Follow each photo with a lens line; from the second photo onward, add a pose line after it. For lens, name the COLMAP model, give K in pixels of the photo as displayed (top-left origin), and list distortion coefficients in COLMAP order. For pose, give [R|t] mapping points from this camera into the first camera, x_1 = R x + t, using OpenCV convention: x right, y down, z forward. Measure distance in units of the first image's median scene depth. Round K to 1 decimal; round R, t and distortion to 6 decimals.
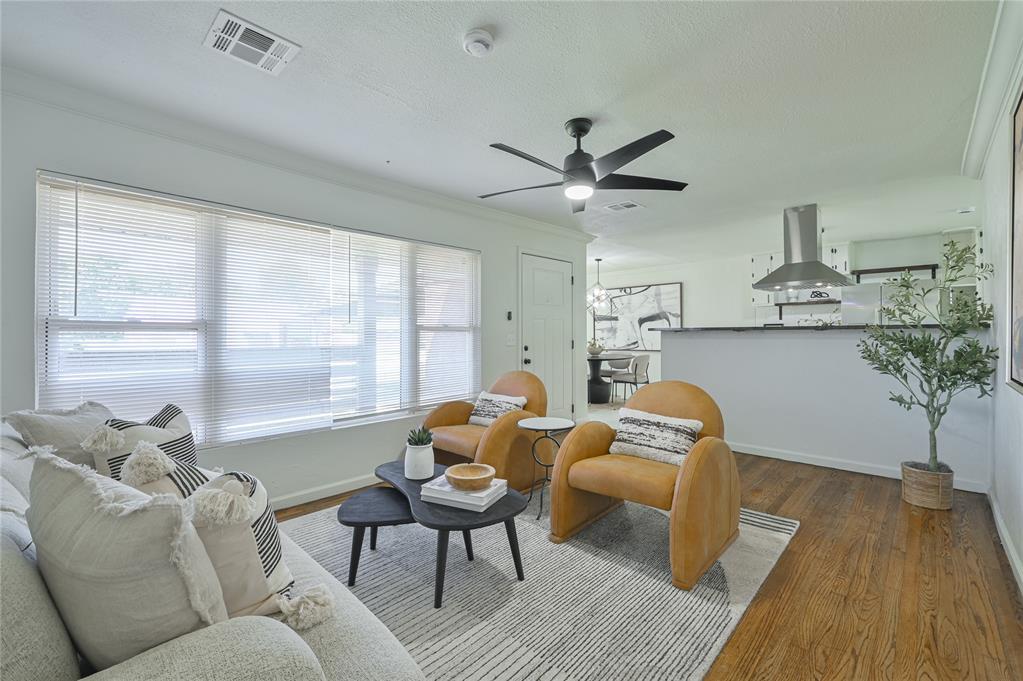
lens RADIAL K [[425.8, 0, 519.1], [0, 425.8, 337.4], [0, 0, 1]] dist [-0.009578, -0.000085]
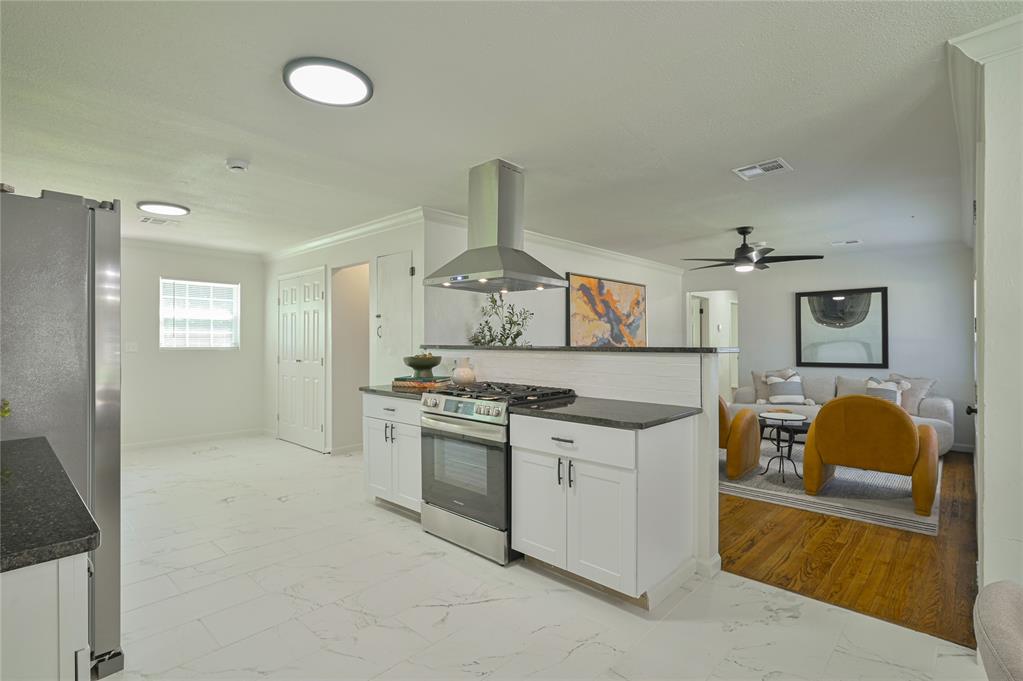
lens RADIAL K [[494.9, 0, 511.5], [0, 494.9, 340.5], [0, 0, 1]] dist [-0.001151, -0.000096]
pose [[-0.999914, 0.004722, -0.012275, 1.048177], [0.004690, 0.999986, 0.002623, -0.058613], [0.012287, 0.002565, -0.999921, 2.823781]]
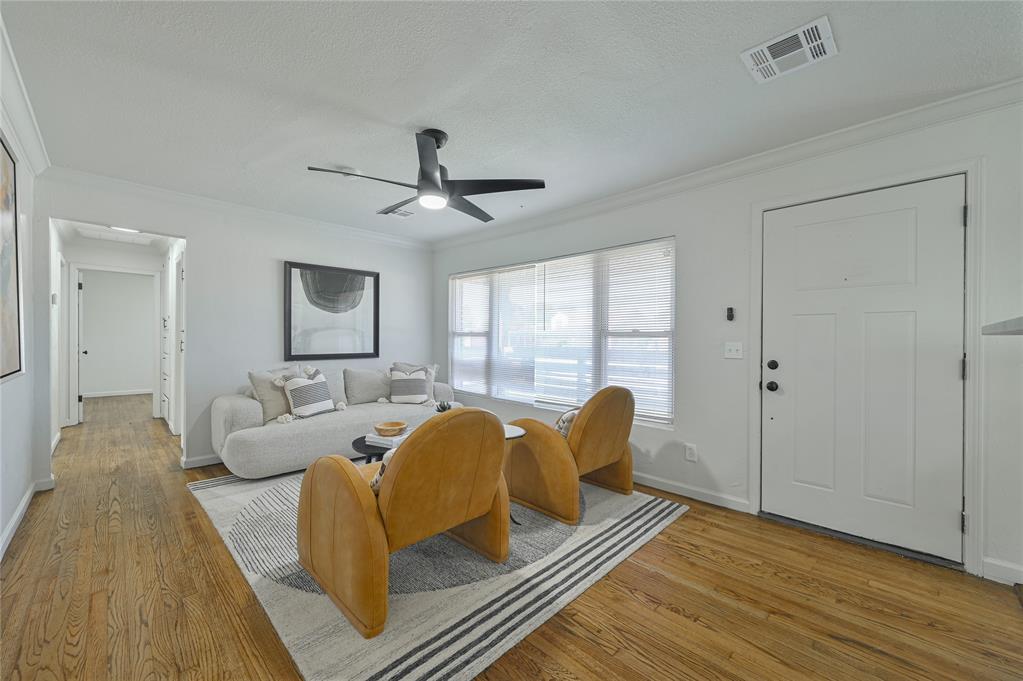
lens RADIAL K [[403.6, 0, 514.4], [0, 403.6, 340.6], [0, 0, 1]] dist [0.000488, 0.000041]
pose [[-0.017314, 0.008940, -0.999810, 1.066191], [-0.015418, 0.999839, 0.009207, -0.015528], [0.999731, 0.015574, -0.017173, 1.148148]]
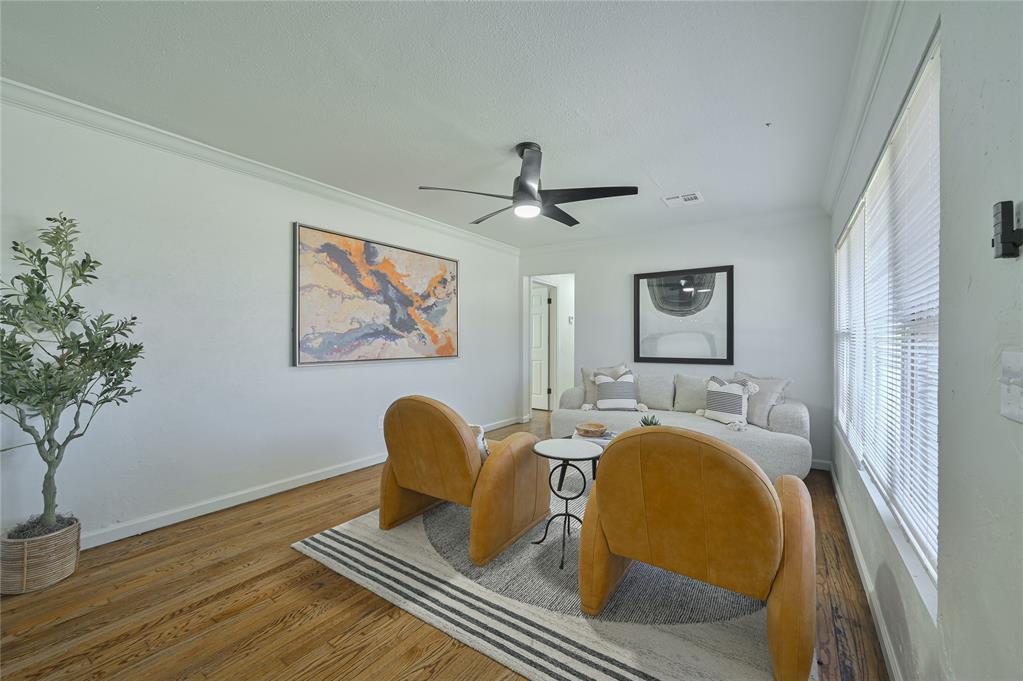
lens RADIAL K [[403.6, 0, 514.4], [0, 403.6, 340.6], [0, 0, 1]] dist [0.000488, 0.000041]
pose [[-0.987793, -0.001333, -0.155766, 0.315627], [-0.002766, 0.999956, 0.008983, -0.017550], [0.155747, 0.009304, -0.987753, 1.913397]]
